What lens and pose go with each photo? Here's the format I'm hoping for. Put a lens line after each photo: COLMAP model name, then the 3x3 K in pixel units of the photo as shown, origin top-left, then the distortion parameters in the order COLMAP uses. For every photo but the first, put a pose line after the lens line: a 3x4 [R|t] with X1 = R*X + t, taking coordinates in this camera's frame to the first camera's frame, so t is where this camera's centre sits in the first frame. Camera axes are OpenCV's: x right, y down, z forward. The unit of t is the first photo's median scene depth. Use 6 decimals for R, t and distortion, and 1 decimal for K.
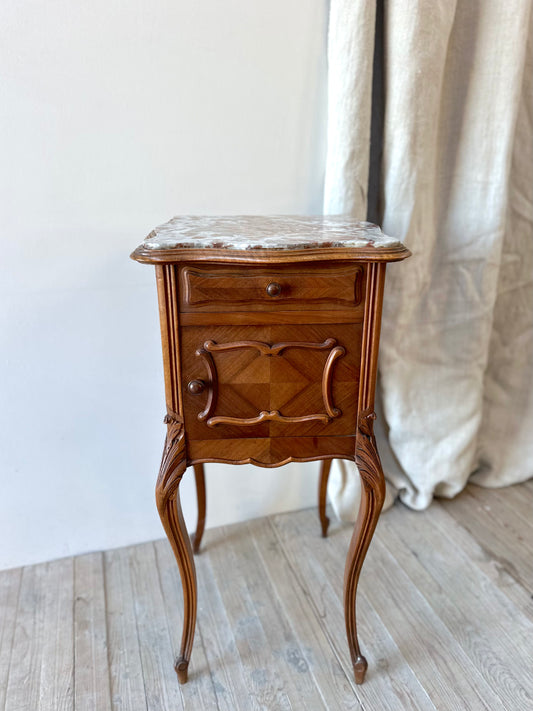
lens RADIAL K [[534.9, 0, 266.5], [0, 534.9, 355.5], [0, 0, 1]] dist [0.068513, -0.098558]
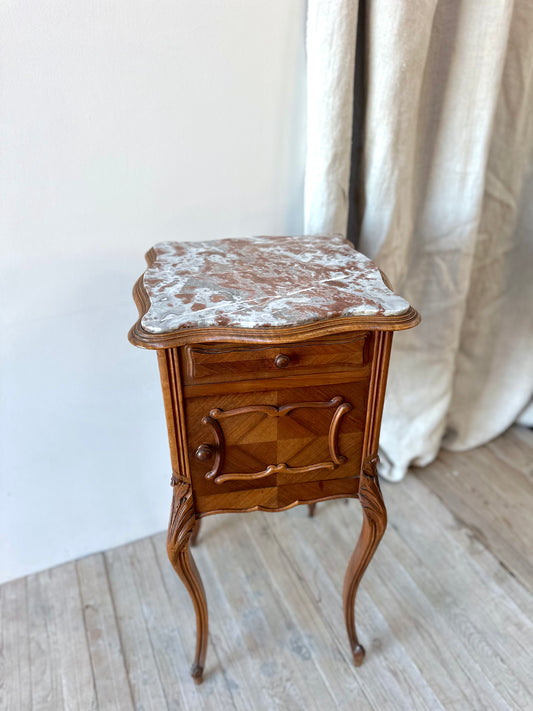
lens RADIAL K [[511.2, 0, 266.5], [0, 511.2, 355.5], [0, 0, 1]] dist [0.059329, -0.080807]
pose [[0.994336, -0.061544, 0.086651, -0.060413], [0.046532, 0.985079, 0.165694, -0.185227], [-0.095555, -0.160723, 0.982363, 0.064260]]
